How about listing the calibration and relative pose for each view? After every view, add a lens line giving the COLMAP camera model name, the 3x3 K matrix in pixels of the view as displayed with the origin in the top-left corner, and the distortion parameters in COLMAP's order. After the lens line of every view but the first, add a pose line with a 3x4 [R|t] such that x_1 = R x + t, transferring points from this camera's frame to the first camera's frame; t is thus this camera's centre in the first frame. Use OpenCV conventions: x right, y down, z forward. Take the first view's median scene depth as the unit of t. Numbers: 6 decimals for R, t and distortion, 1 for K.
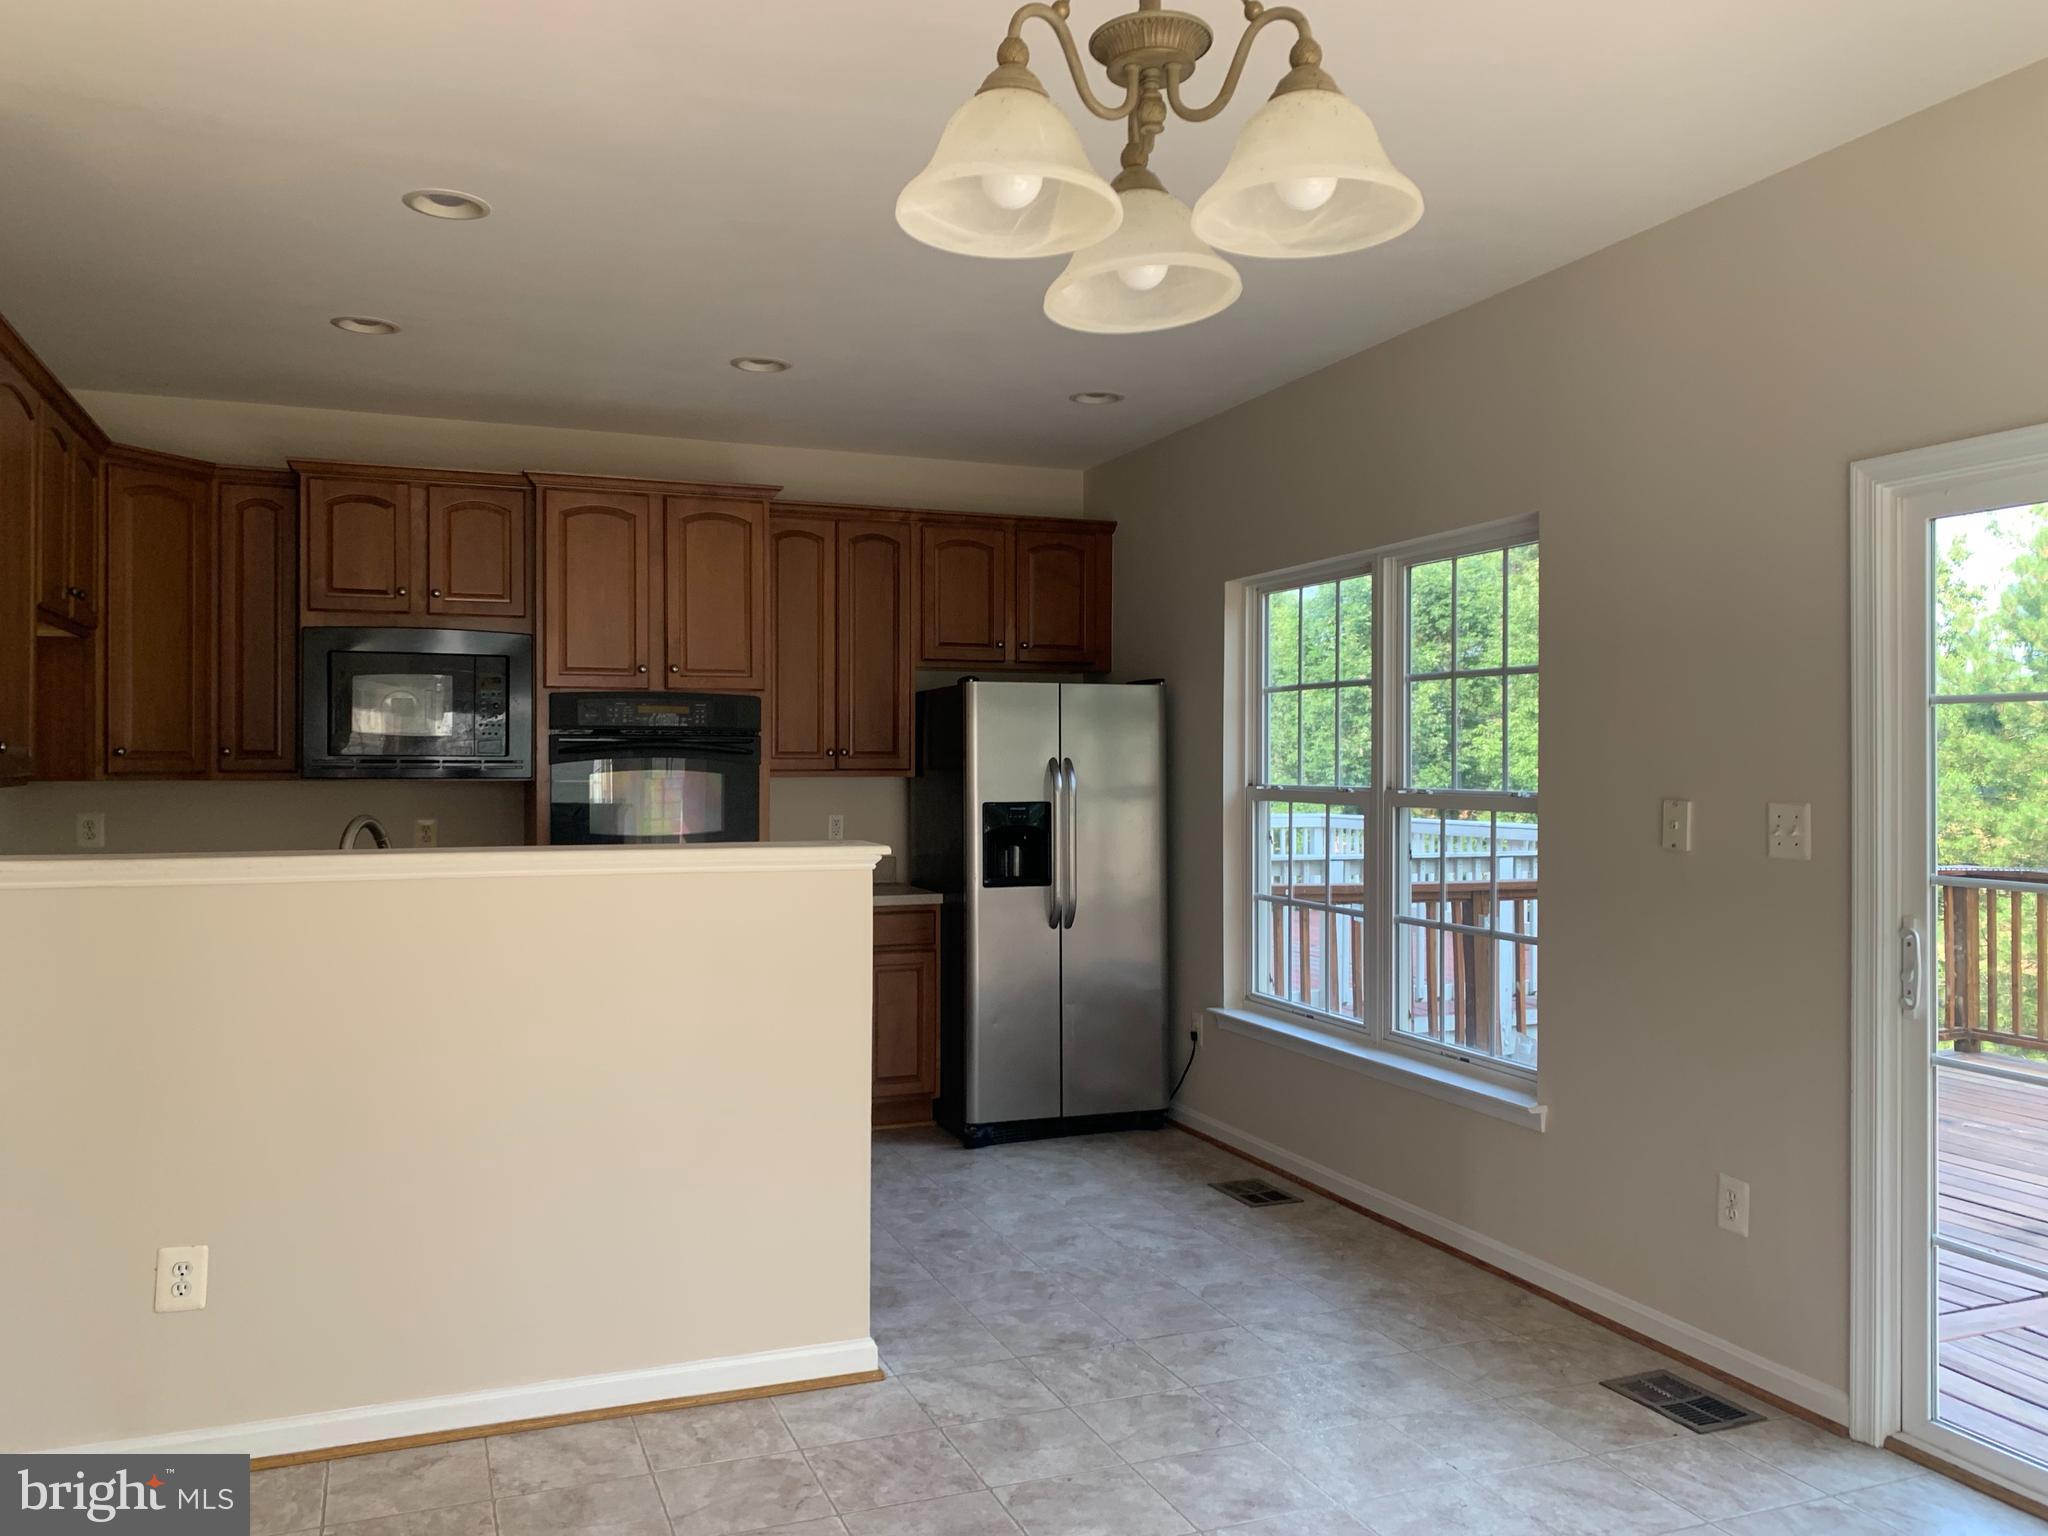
lens RADIAL K [[1558.4, 0, 1018.0], [0, 1558.4, 765.2], [0, 0, 1]] dist [0.002105, 0.001382]
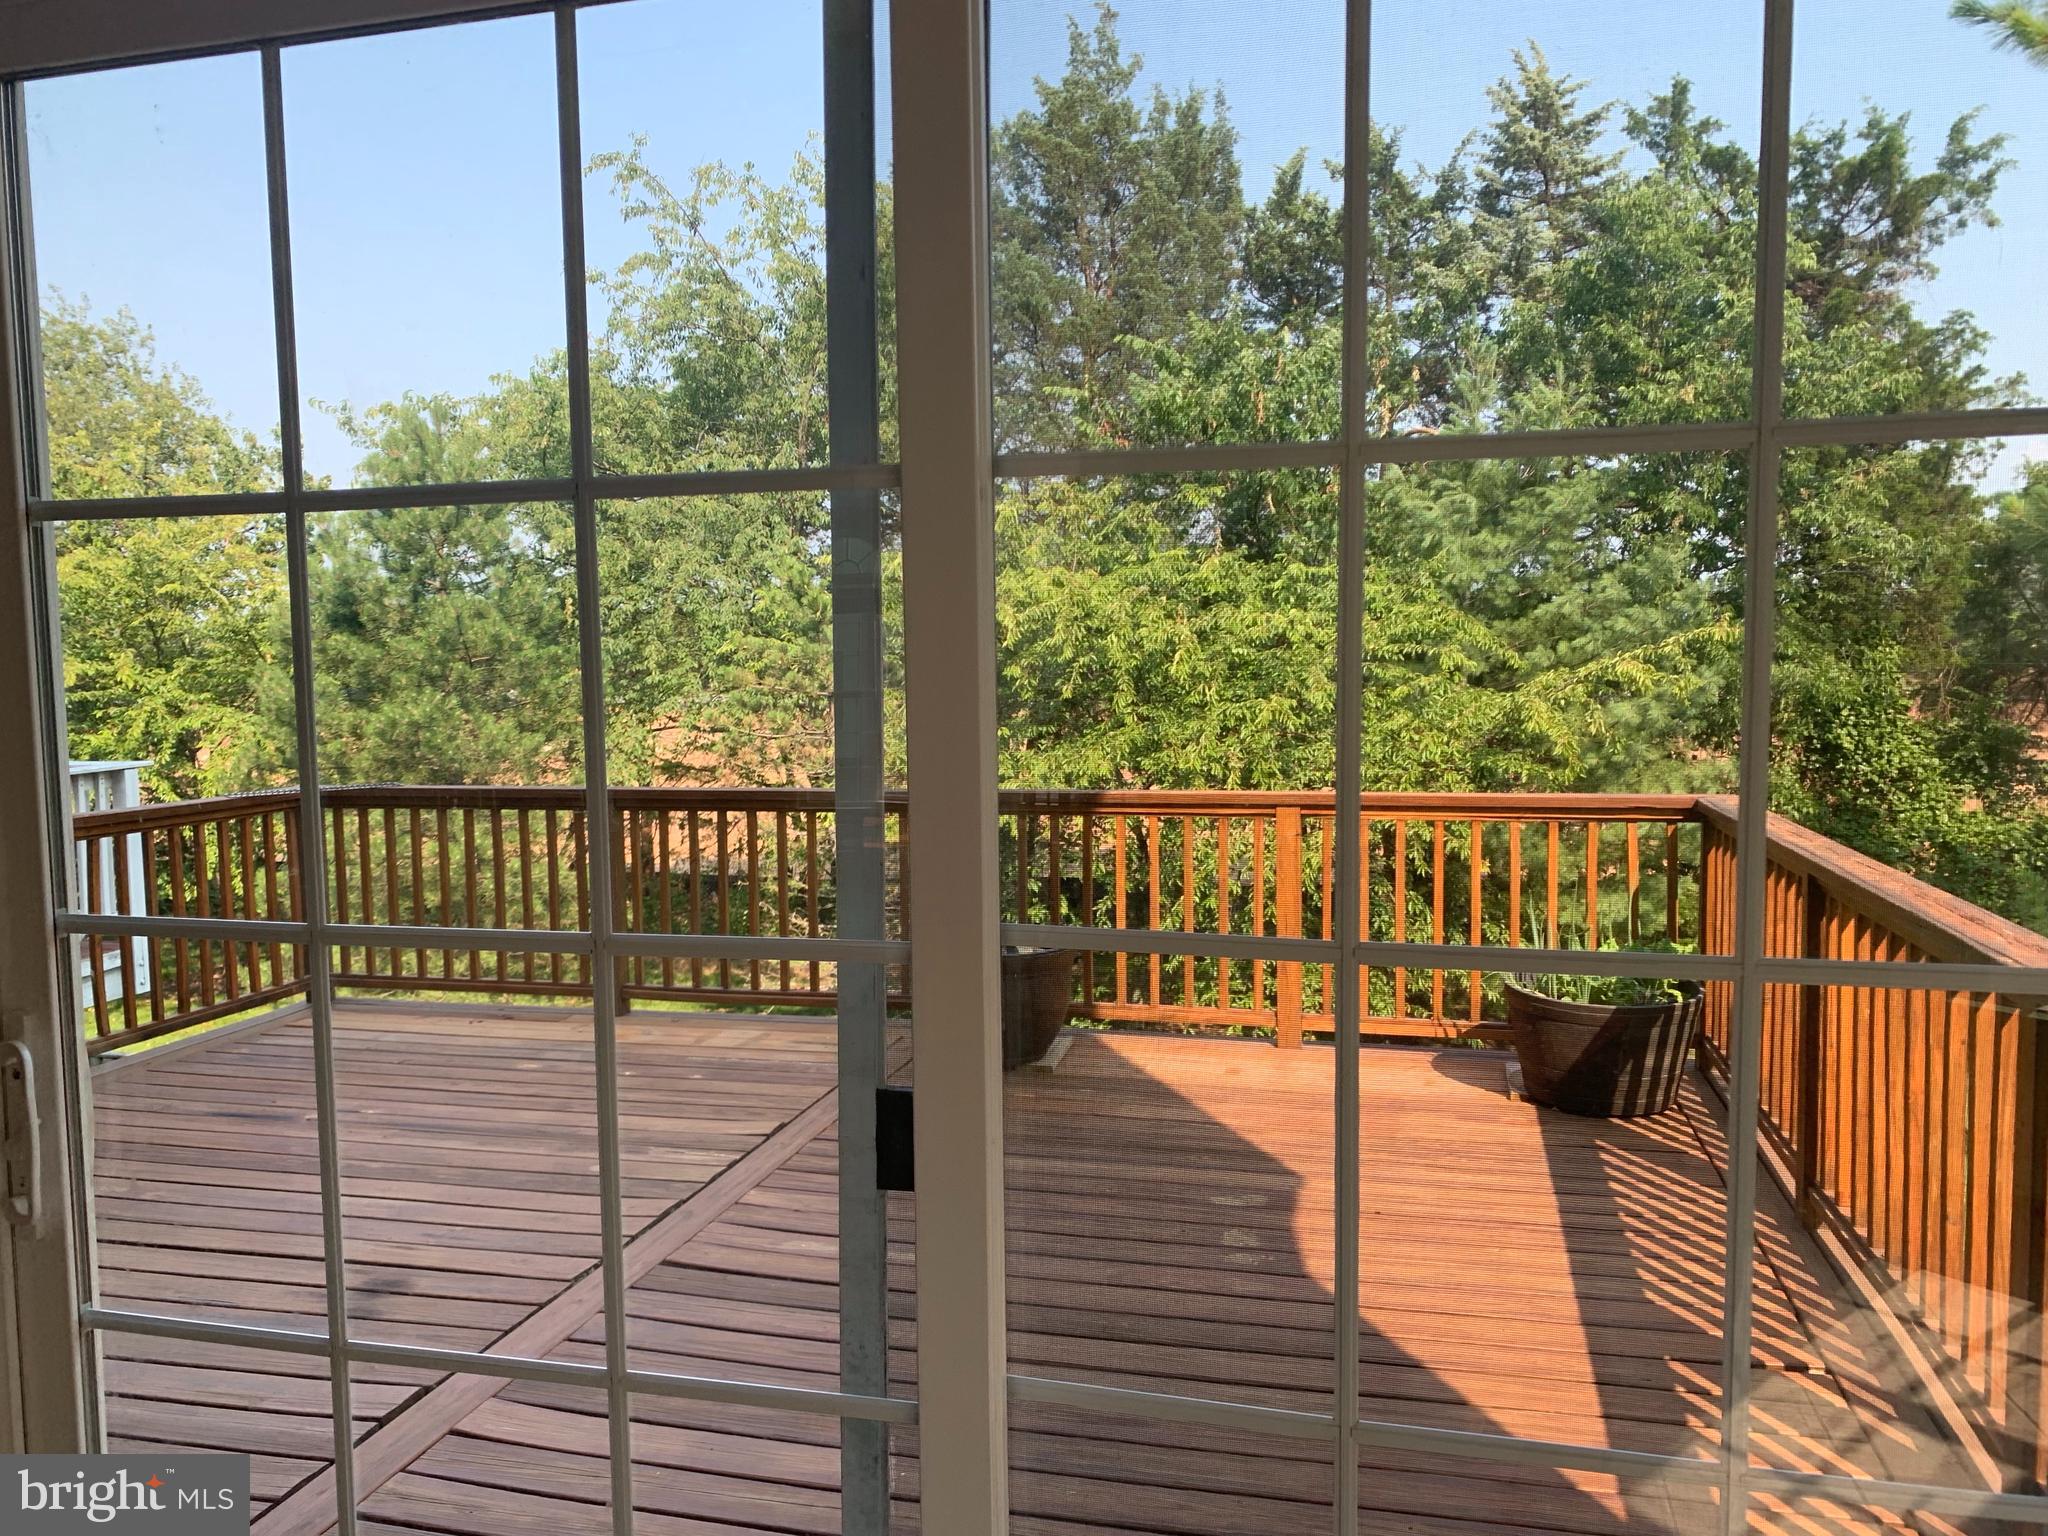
lens RADIAL K [[1558.4, 0, 1028.0], [0, 1558.4, 774.1], [0, 0, 1]] dist [0.002105, 0.001382]
pose [[0.575842, -0.067262, 0.814789, 0.061938], [0.012375, 0.997213, 0.073575, 0.000560], [-0.817467, -0.032285, 0.575070, 0.083939]]
